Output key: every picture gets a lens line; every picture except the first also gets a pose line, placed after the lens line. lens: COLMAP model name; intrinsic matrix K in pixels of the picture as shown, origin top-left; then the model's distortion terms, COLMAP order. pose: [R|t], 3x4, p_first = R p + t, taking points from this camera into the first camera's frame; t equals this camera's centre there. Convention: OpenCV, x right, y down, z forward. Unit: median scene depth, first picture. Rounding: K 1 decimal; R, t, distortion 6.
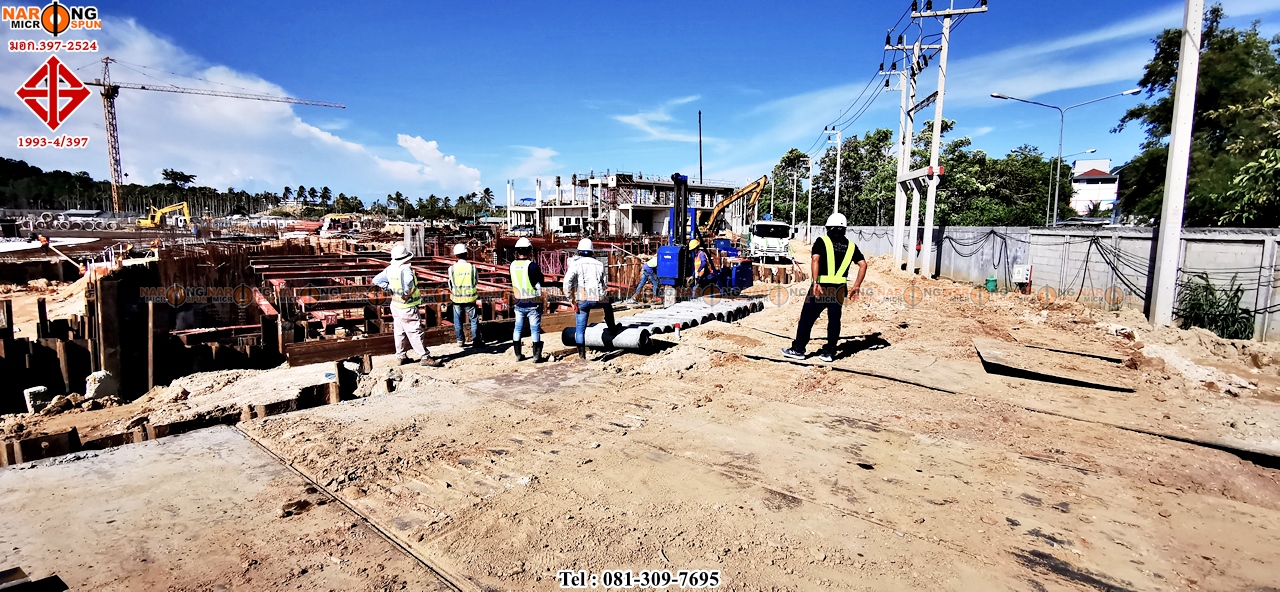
lens RADIAL K [[595.2, 0, 640.0], [0, 595.2, 296.0], [0, 0, 1]] dist [0.009216, -0.000029]
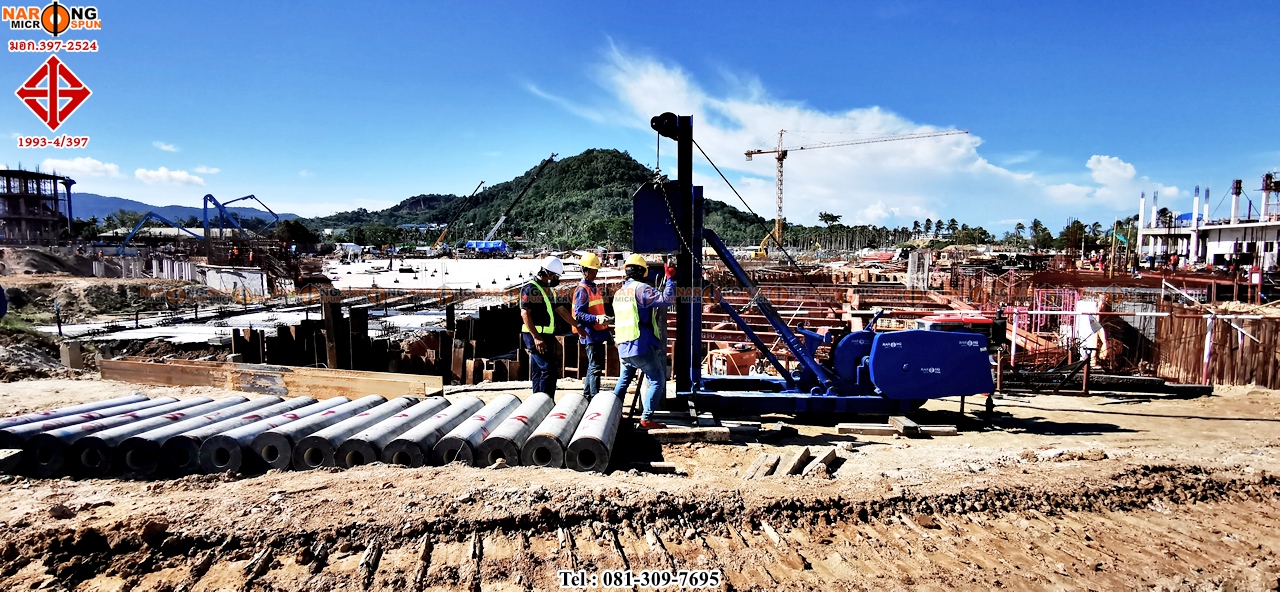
lens RADIAL K [[590.7, 0, 639.9], [0, 590.7, 295.6], [0, 0, 1]] dist [0.012757, 0.000367]
pose [[0.545561, 0.052564, -0.836421, 0.068840], [-0.097897, 0.995196, -0.001311, -0.010060], [0.832333, 0.082599, 0.548086, 0.114631]]
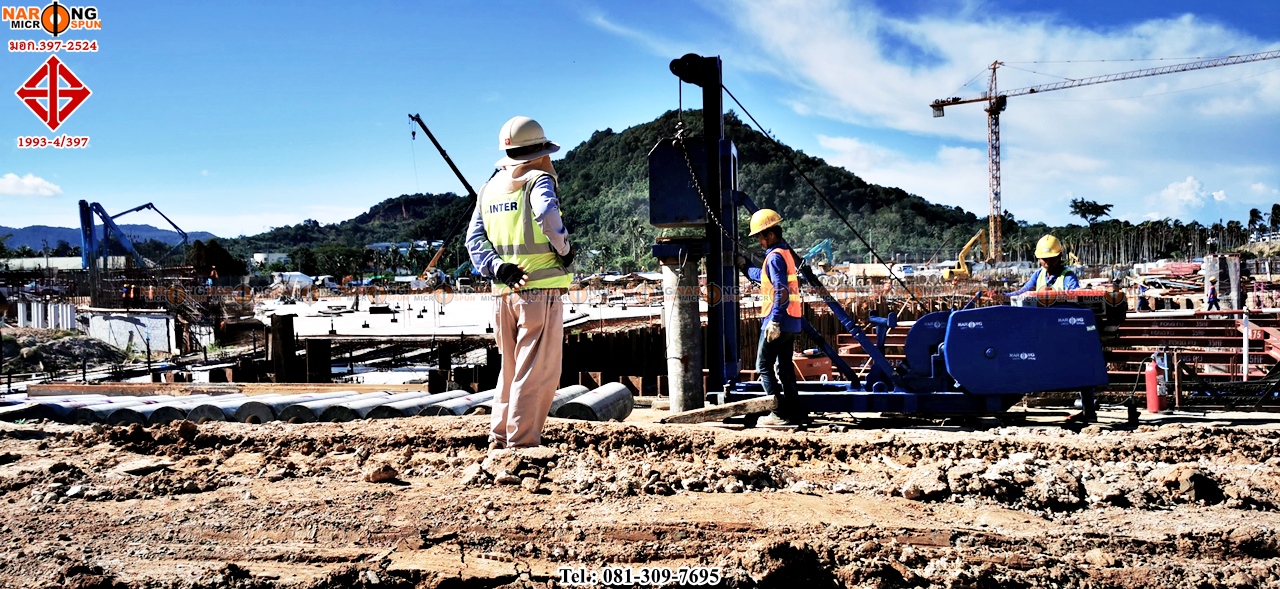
lens RADIAL K [[994.6, 0, 637.9], [0, 994.6, 297.5], [0, 0, 1]] dist [0.068532, -0.095148]
pose [[0.439440, -0.005701, -0.898254, 0.096103], [-0.081519, 0.995600, -0.046199, -0.003392], [0.894565, 0.093527, 0.437042, 0.109018]]
